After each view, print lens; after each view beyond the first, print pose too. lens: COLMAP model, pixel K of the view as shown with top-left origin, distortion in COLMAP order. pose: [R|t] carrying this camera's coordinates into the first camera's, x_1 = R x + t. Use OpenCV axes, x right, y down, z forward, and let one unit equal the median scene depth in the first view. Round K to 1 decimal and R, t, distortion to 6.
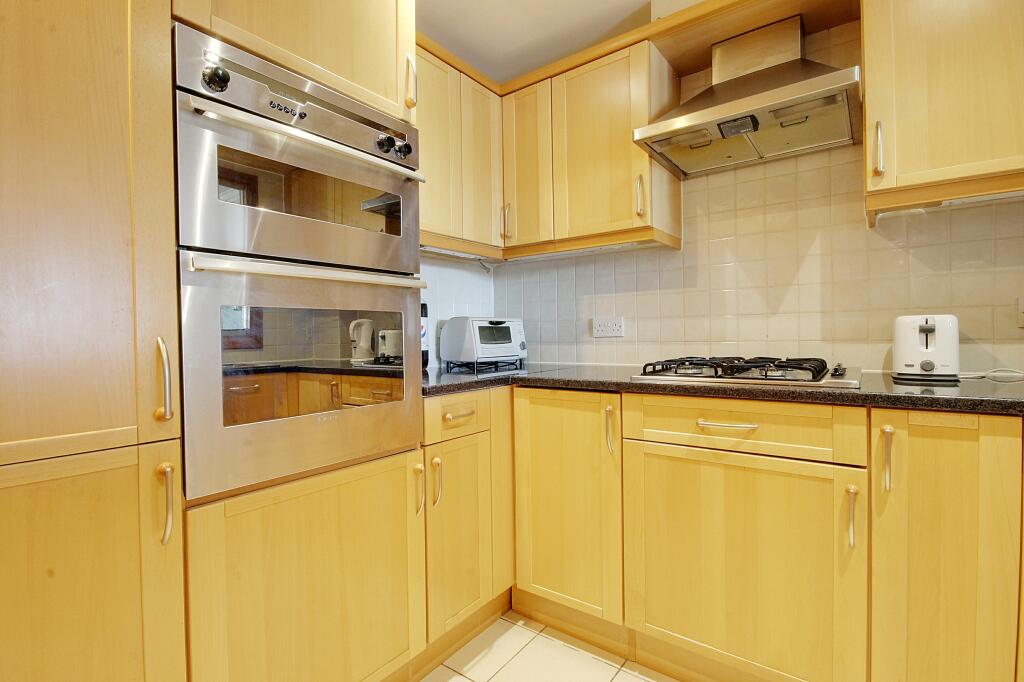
lens RADIAL K [[481.9, 0, 513.2], [0, 481.9, 341.1], [0, 0, 1]] dist [-0.002788, -0.000235]
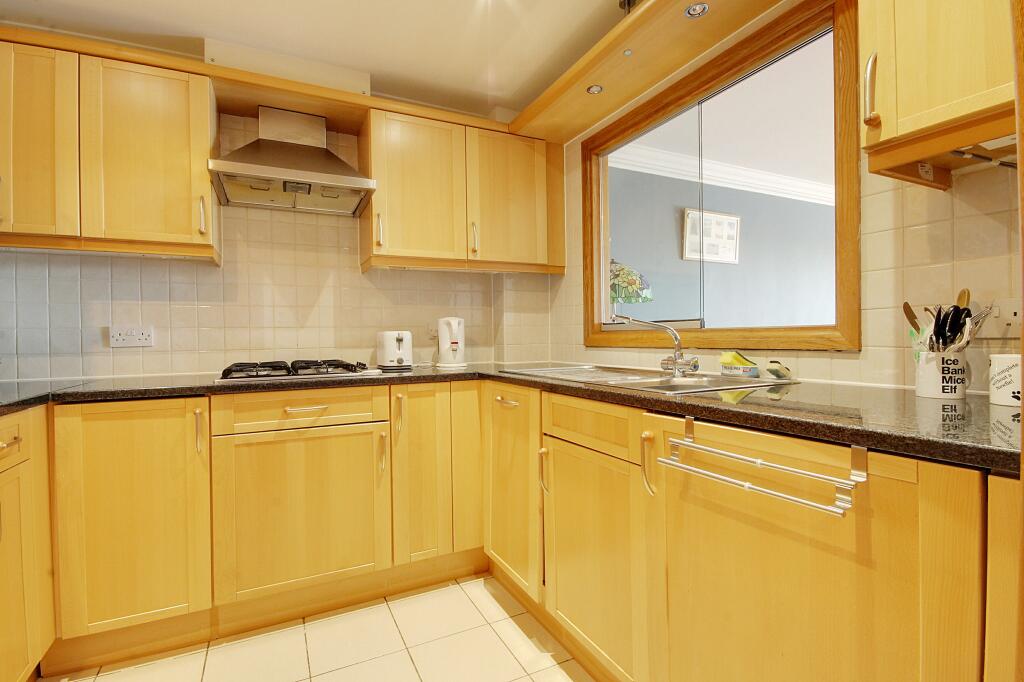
lens RADIAL K [[481.9, 0, 510.1], [0, 481.9, 342.6], [0, 0, 1]] dist [-0.002788, -0.000235]
pose [[0.448831, -0.001302, 0.893616, -0.437187], [0.018689, 0.999794, -0.007931, 0.006598], [-0.893421, 0.020260, 0.448762, -0.112984]]
